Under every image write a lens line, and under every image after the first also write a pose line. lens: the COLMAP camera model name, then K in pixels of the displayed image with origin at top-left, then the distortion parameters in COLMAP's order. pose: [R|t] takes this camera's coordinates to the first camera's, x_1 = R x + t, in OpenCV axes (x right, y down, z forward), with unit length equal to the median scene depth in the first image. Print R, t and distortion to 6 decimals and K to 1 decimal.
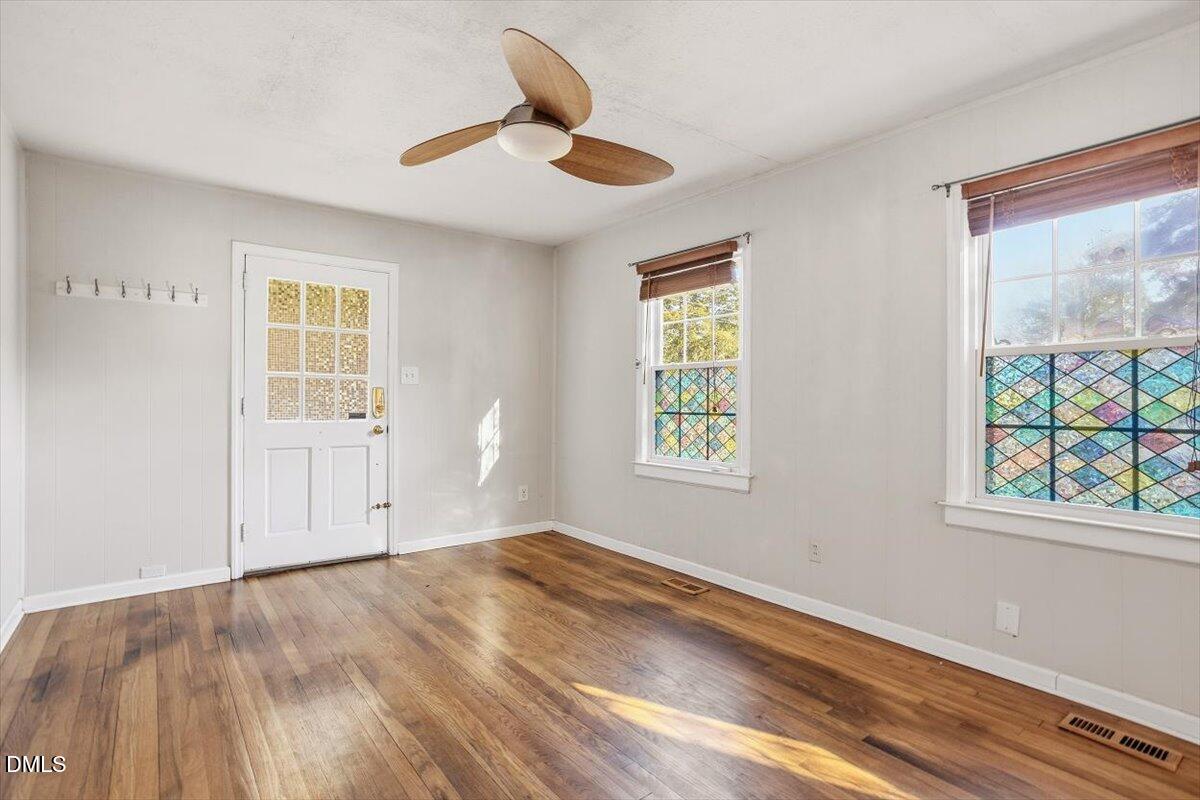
lens RADIAL K [[582.0, 0, 606.1], [0, 582.0, 399.0], [0, 0, 1]] dist [-0.013985, -0.000273]
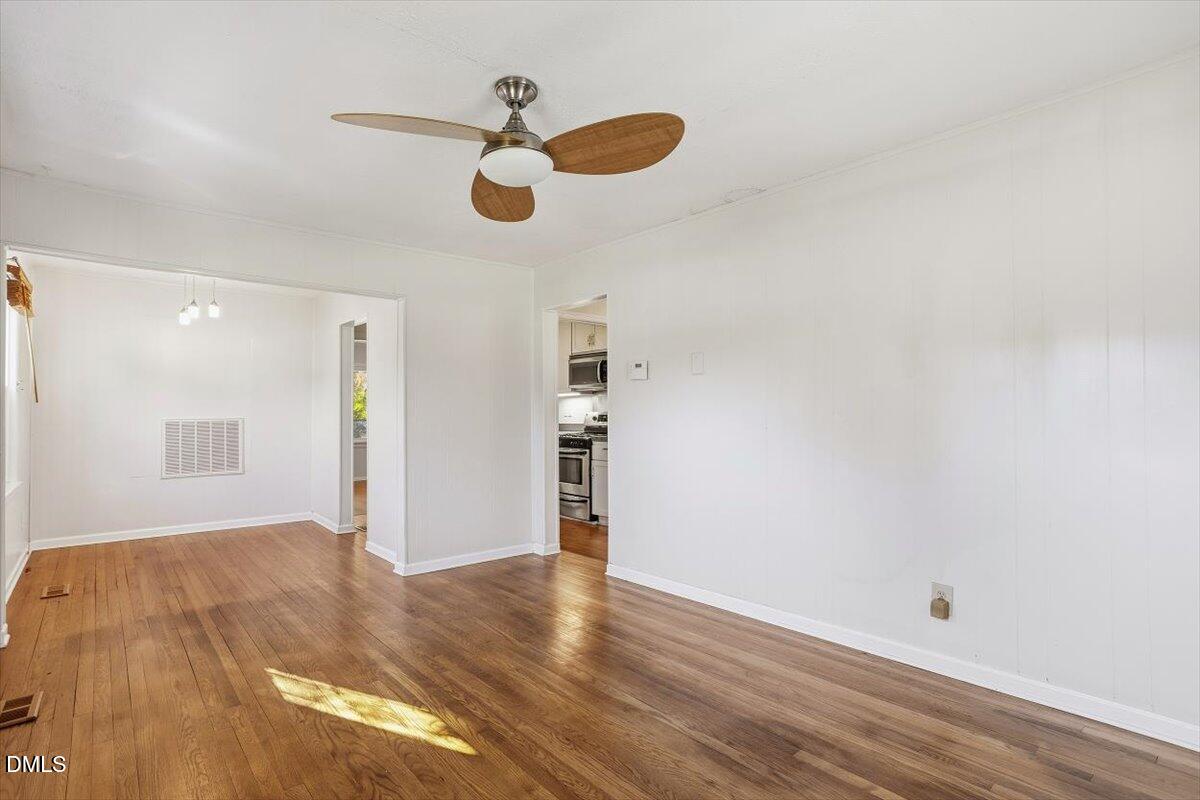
lens RADIAL K [[582.0, 0, 602.9], [0, 582.0, 403.6], [0, 0, 1]] dist [-0.013985, -0.000273]
pose [[-0.998908, -0.000408, -0.046712, -0.218368], [0.000318, 0.999879, -0.015542, -0.014436], [0.046713, -0.015540, -0.998787, 1.946126]]
